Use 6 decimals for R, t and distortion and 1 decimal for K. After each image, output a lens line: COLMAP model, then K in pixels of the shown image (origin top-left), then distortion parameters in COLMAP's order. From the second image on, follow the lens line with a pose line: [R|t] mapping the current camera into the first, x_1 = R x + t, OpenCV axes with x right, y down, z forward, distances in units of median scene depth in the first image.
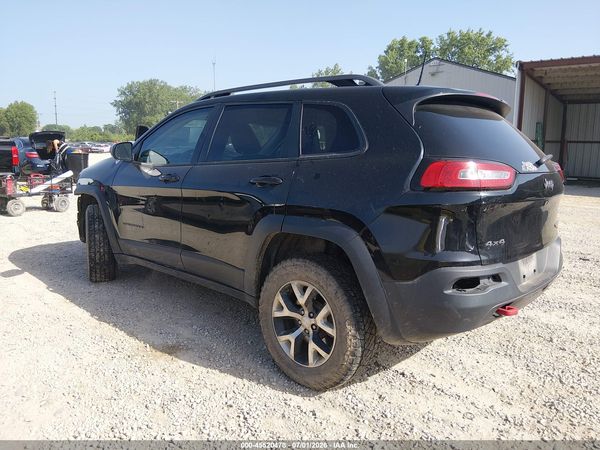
lens RADIAL K [[458.0, 0, 300.0], [0, 458.0, 225.0], [0, 0, 1]] dist [0.088380, -0.153766]
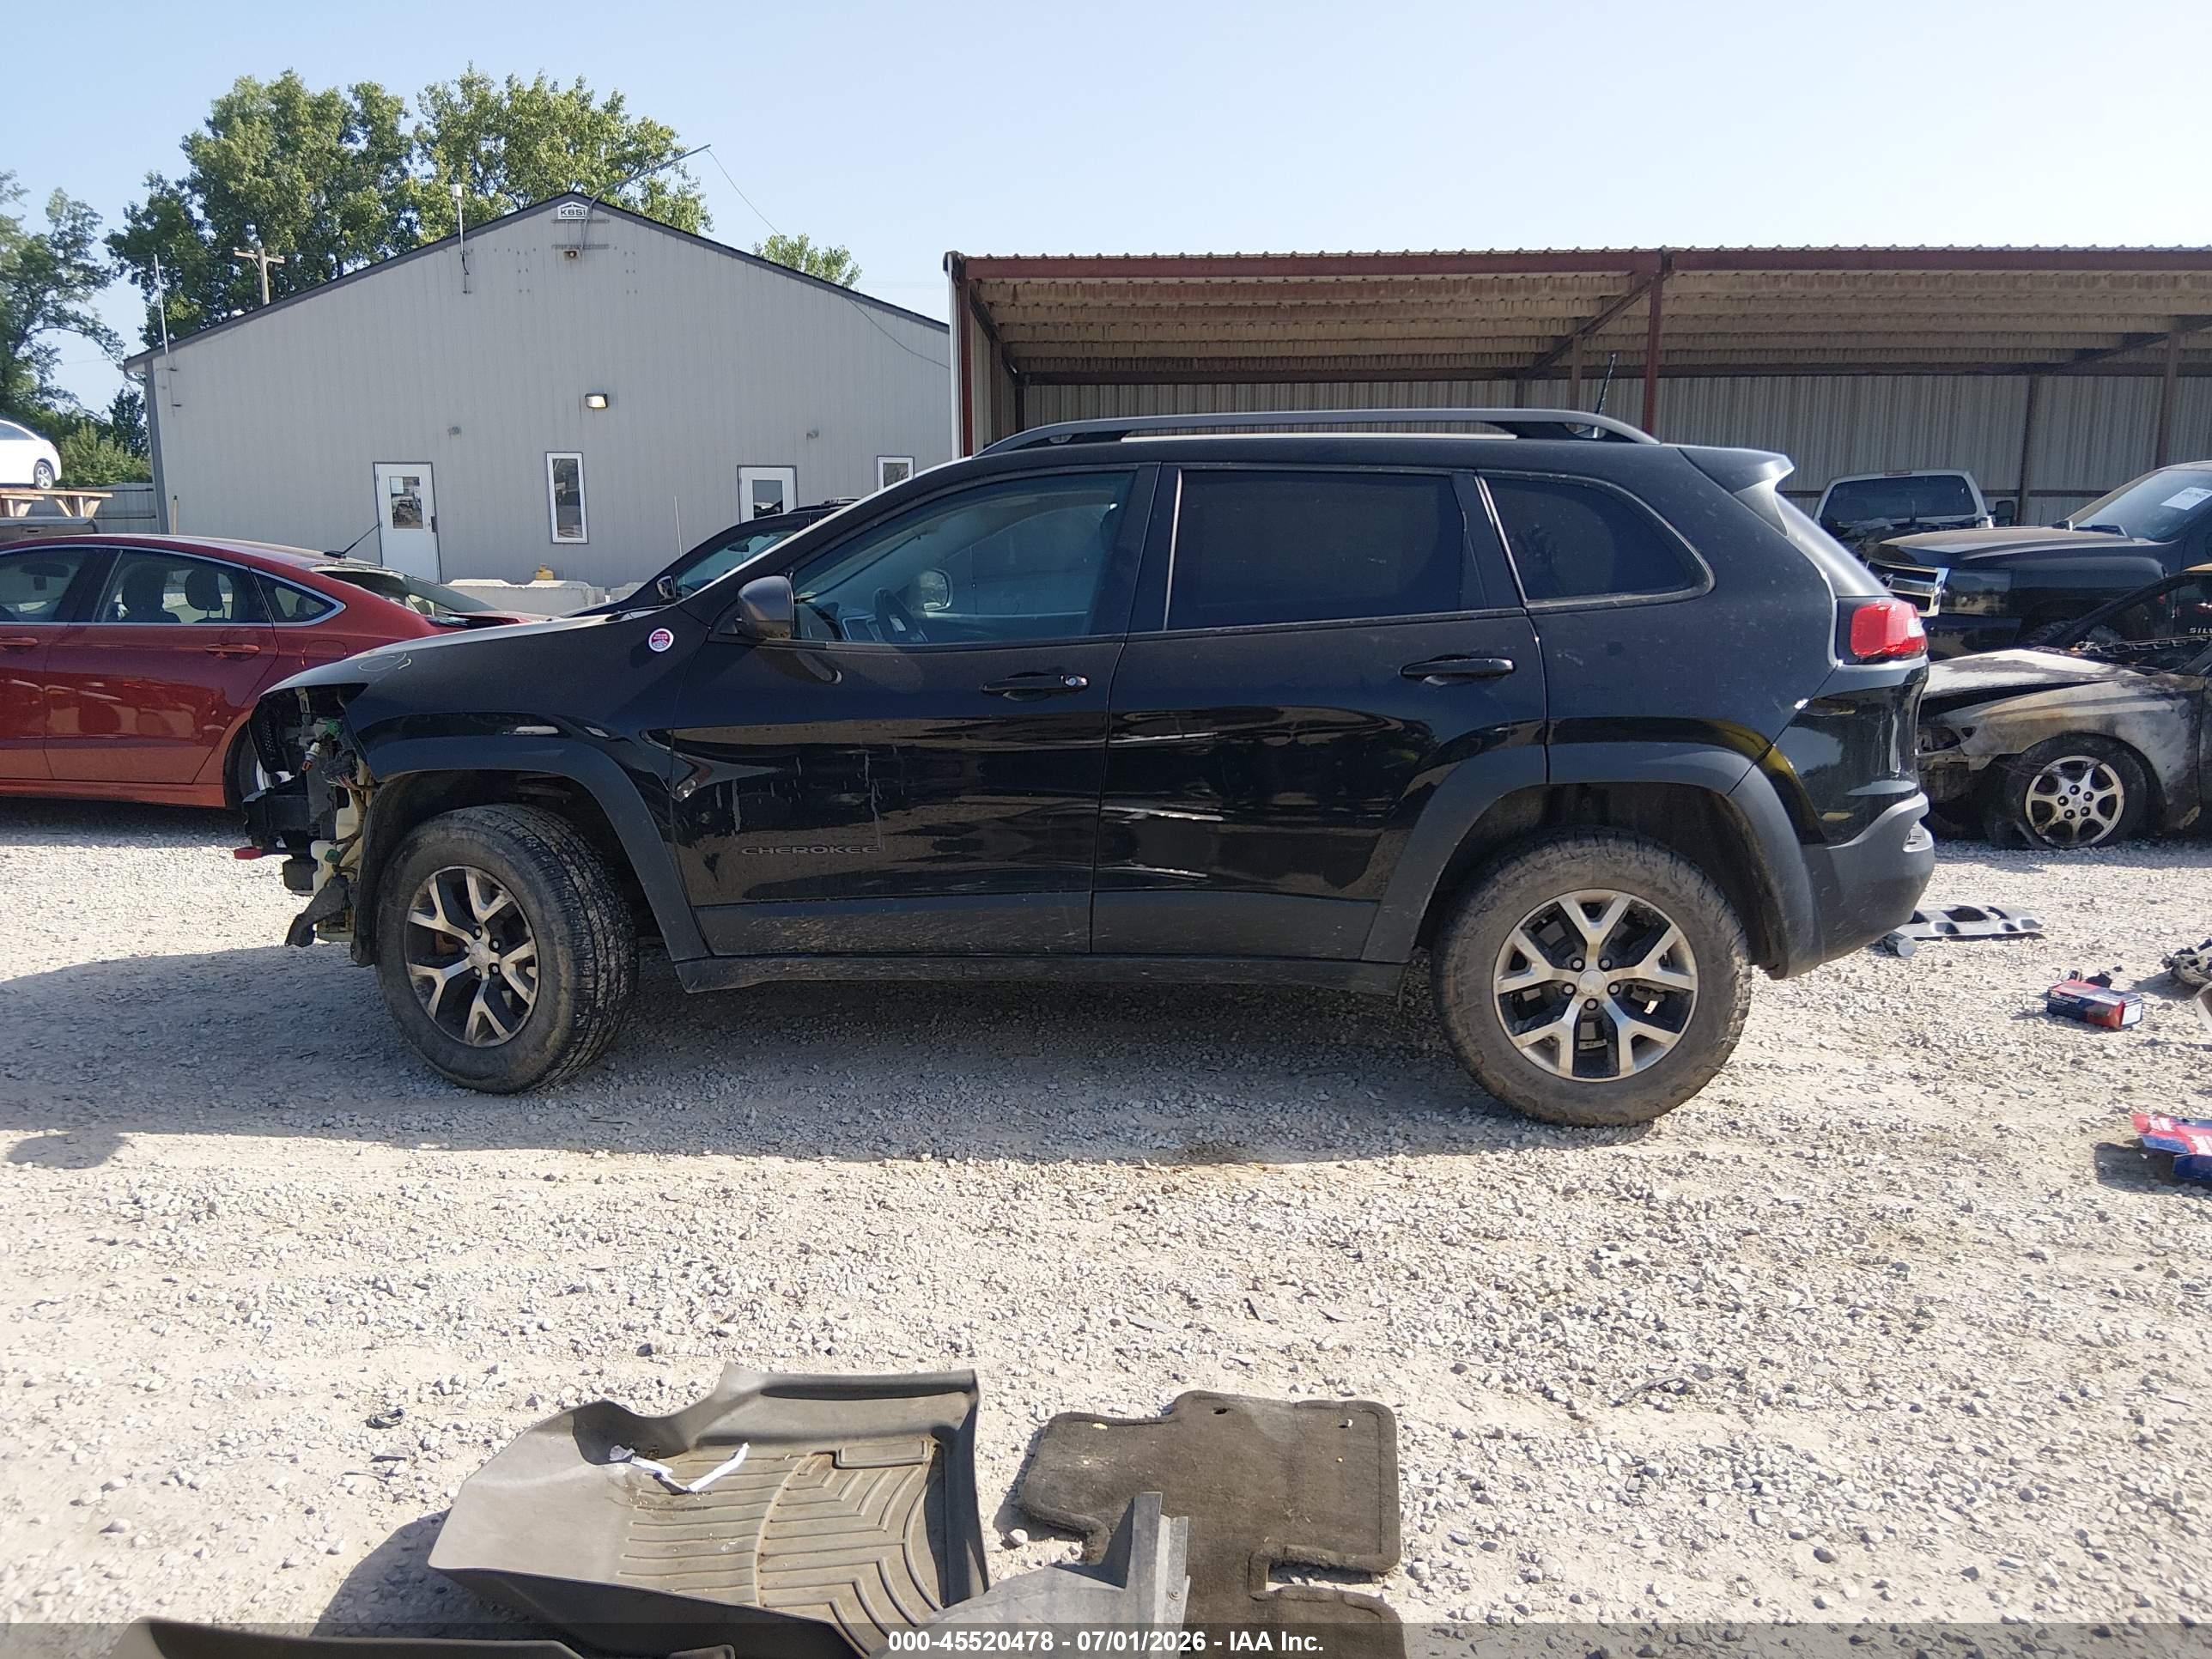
lens RADIAL K [[1688.7, 0, 1106.0], [0, 1688.7, 829.5], [0, 0, 1]] dist [0.088380, -0.153766]
pose [[0.783382, -0.131281, 0.607519, -1.285169], [0.117325, 0.991101, 0.062883, -0.087904], [-0.610367, 0.022016, 0.791812, -0.001741]]
